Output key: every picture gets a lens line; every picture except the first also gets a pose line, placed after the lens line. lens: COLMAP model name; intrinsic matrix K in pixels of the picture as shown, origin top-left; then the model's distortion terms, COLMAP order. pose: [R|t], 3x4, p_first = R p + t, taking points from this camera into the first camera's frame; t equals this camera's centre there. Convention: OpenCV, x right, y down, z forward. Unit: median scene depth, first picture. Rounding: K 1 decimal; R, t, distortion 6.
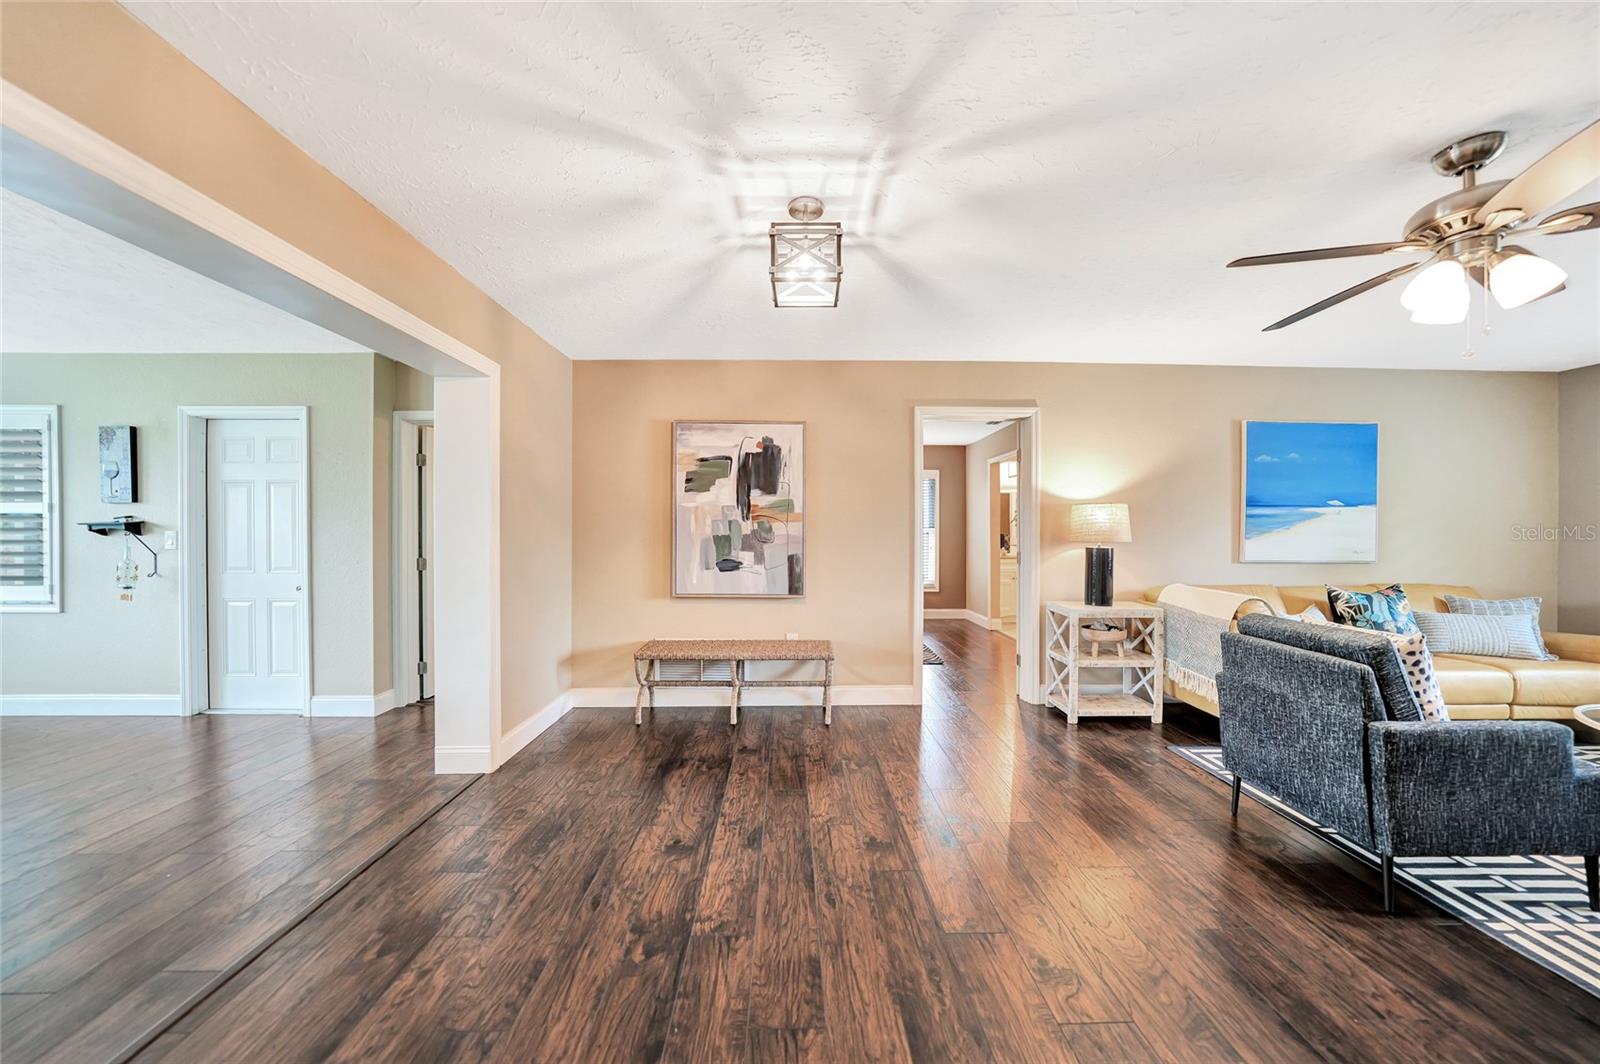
lens RADIAL K [[559.7, 0, 828.2], [0, 559.7, 529.1], [0, 0, 1]] dist [-0.019598, 0.004002]
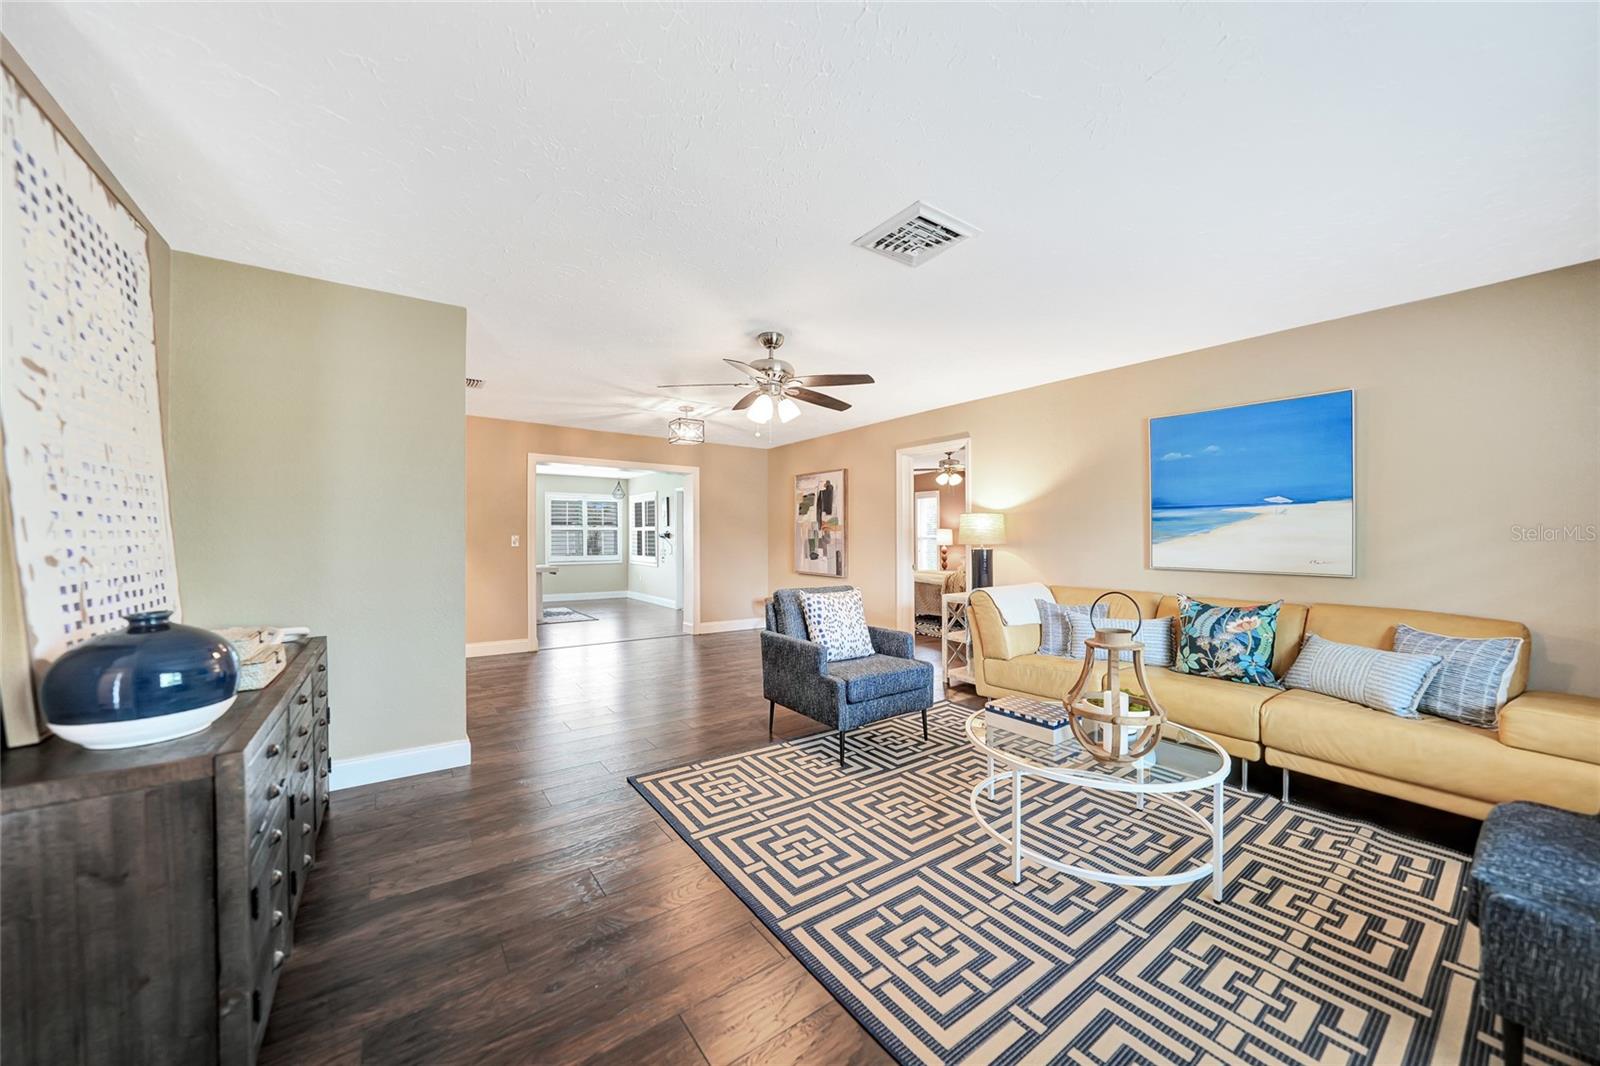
lens RADIAL K [[559.7, 0, 815.4], [0, 559.7, 536.3], [0, 0, 1]] dist [-0.019598, 0.004002]
pose [[0.588851, -0.002372, -0.808238, 1.284809], [-0.000844, 0.999993, -0.003549, 0.009842], [0.808241, 0.002772, 0.588845, -0.019631]]
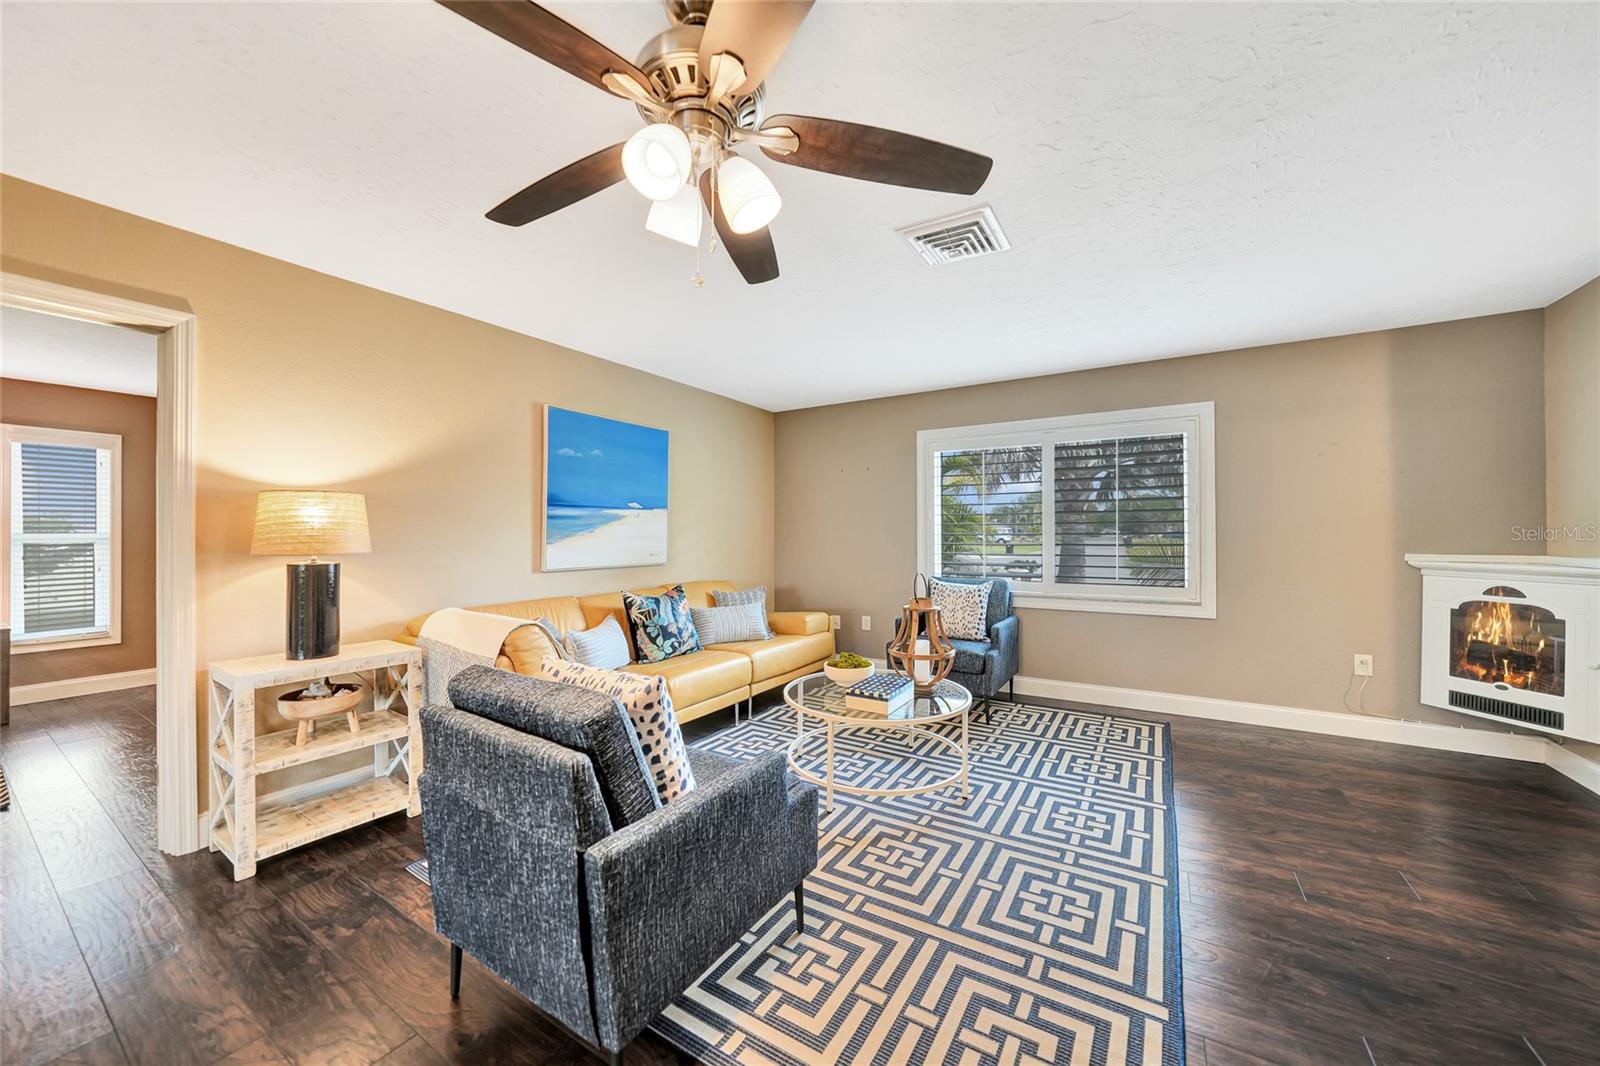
lens RADIAL K [[559.7, 0, 798.6], [0, 559.7, 529.1], [0, 0, 1]] dist [-0.019598, 0.004002]
pose [[0.563447, 0.002821, 0.826148, 0.287315], [0.004075, 0.999973, -0.006194, 0.001910], [-0.826142, 0.006857, 0.563420, 0.217400]]
